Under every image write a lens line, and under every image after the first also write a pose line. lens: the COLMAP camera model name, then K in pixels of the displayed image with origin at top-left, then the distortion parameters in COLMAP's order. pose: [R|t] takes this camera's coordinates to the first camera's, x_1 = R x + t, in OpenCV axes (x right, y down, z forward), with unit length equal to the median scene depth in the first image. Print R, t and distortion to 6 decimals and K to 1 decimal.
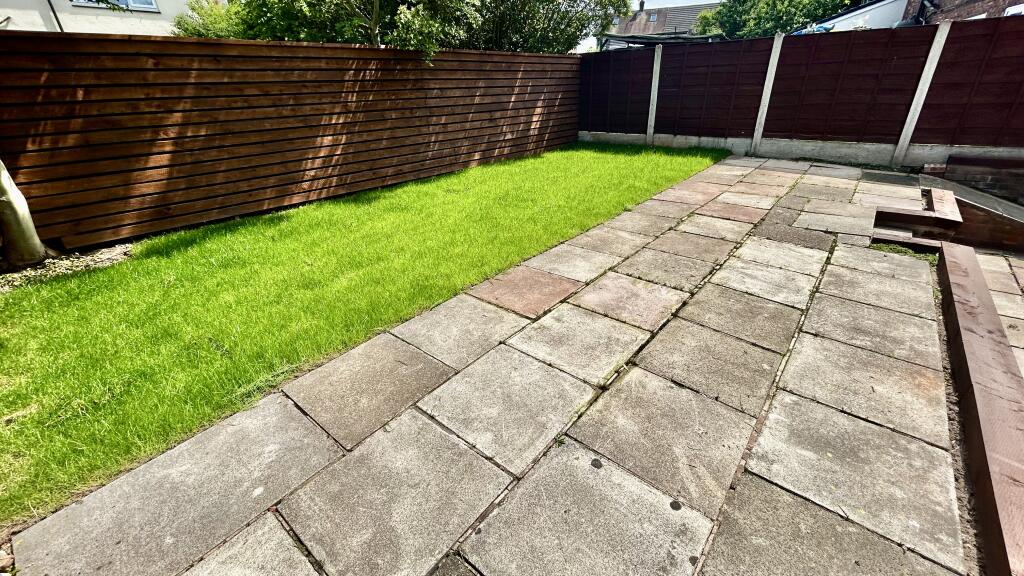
lens RADIAL K [[412.9, 0, 512.0], [0, 412.9, 288.0], [0, 0, 1]] dist [-0.001414, -0.000012]
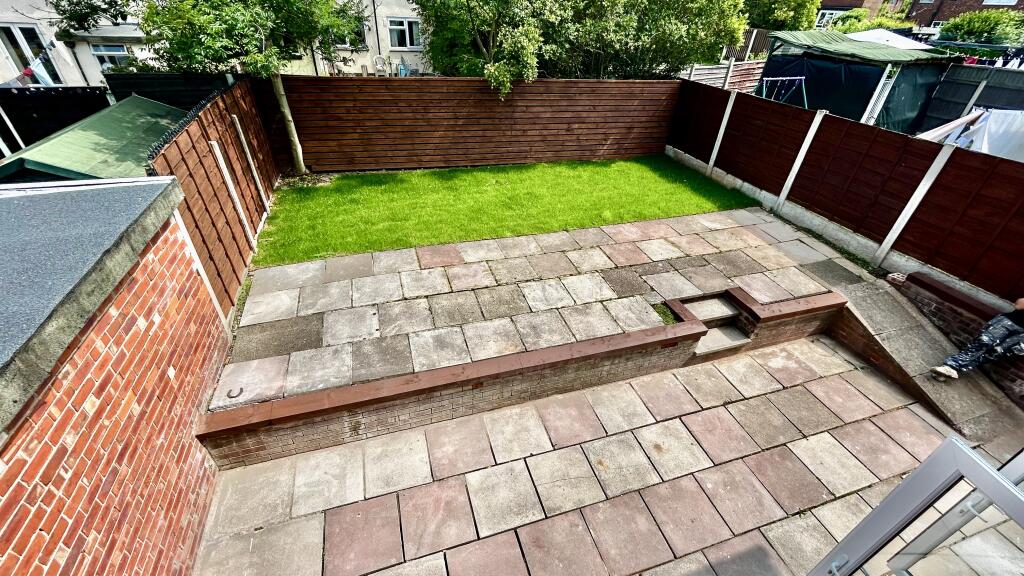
lens RADIAL K [[412.9, 0, 512.0], [0, 412.9, 288.0], [0, 0, 1]] dist [-0.001414, -0.000012]
pose [[0.846174, 0.360349, -0.392605, 0.893653], [-0.297609, 0.930674, 0.212778, -0.291708], [0.442061, -0.063205, 0.894755, -0.527142]]
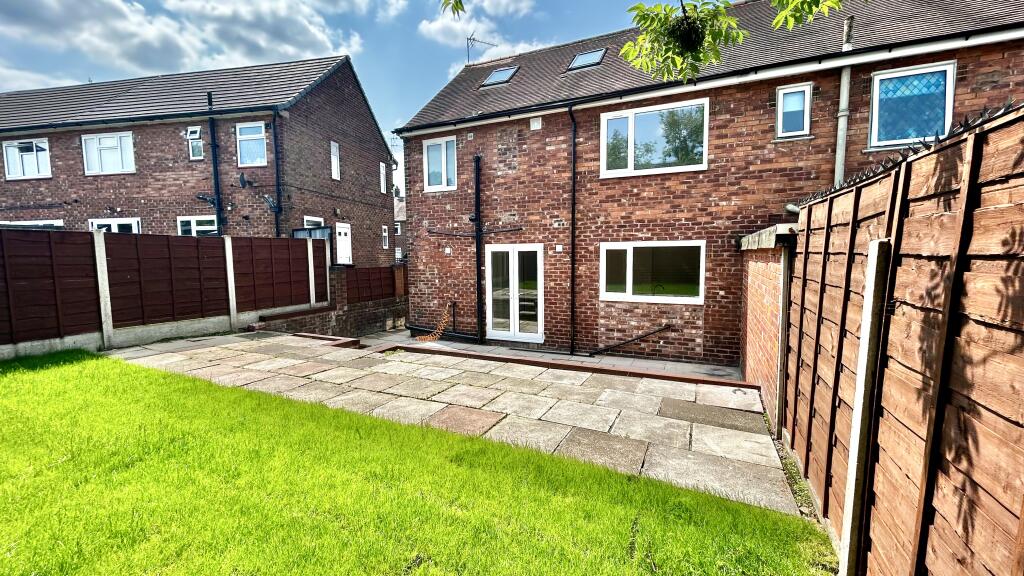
lens RADIAL K [[412.9, 0, 512.0], [0, 412.9, 288.0], [0, 0, 1]] dist [-0.001414, -0.000012]
pose [[-0.259714, -0.042069, 0.964769, -0.881148], [0.436235, 0.886194, 0.156077, -0.356393], [-0.861538, 0.461401, -0.211805, 0.690677]]
